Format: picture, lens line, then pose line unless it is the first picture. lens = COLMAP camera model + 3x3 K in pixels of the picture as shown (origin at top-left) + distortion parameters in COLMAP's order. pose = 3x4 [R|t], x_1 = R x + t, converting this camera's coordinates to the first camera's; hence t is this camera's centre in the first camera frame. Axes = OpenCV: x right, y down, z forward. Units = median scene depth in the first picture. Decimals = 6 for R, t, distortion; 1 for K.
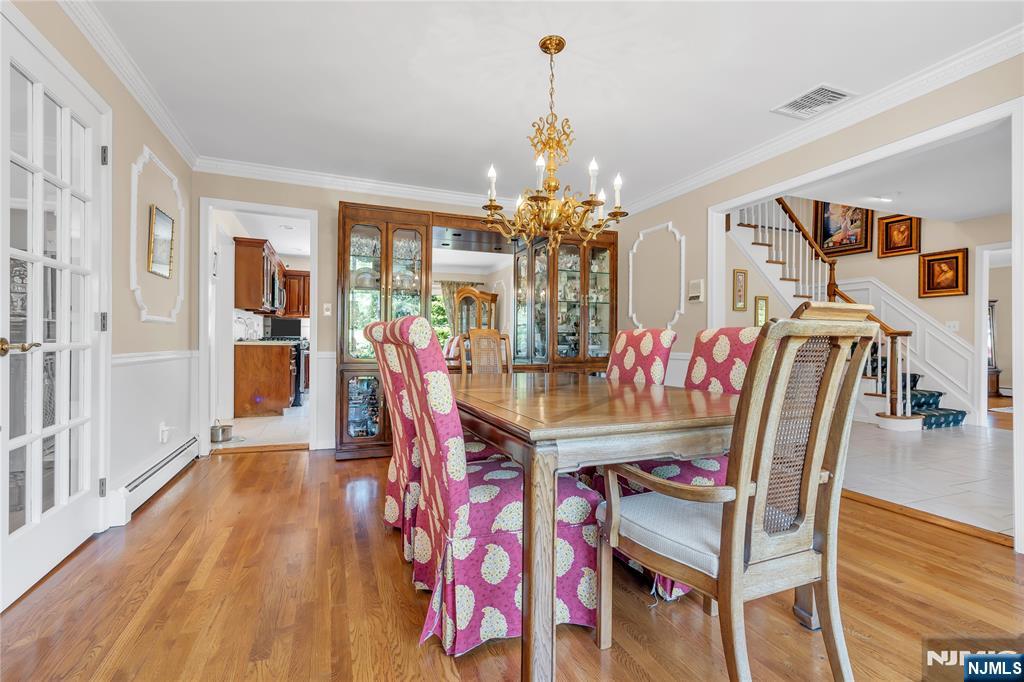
lens RADIAL K [[463.4, 0, 513.8], [0, 463.4, 337.4], [0, 0, 1]] dist [0.000222, 0.000542]
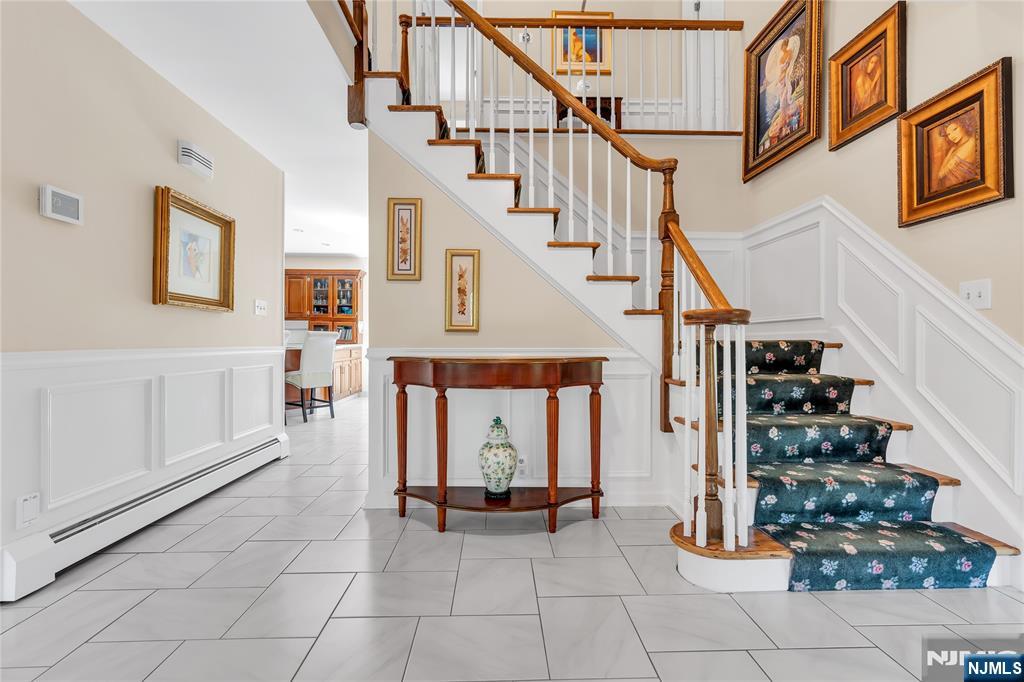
lens RADIAL K [[463.4, 0, 512.2], [0, 463.4, 340.9], [0, 0, 1]] dist [0.000222, 0.000542]
pose [[0.941475, -0.012650, -0.336845, 0.706876], [0.011890, 0.999920, -0.004320, 0.008918], [0.336872, 0.000062, 0.941550, 0.529676]]
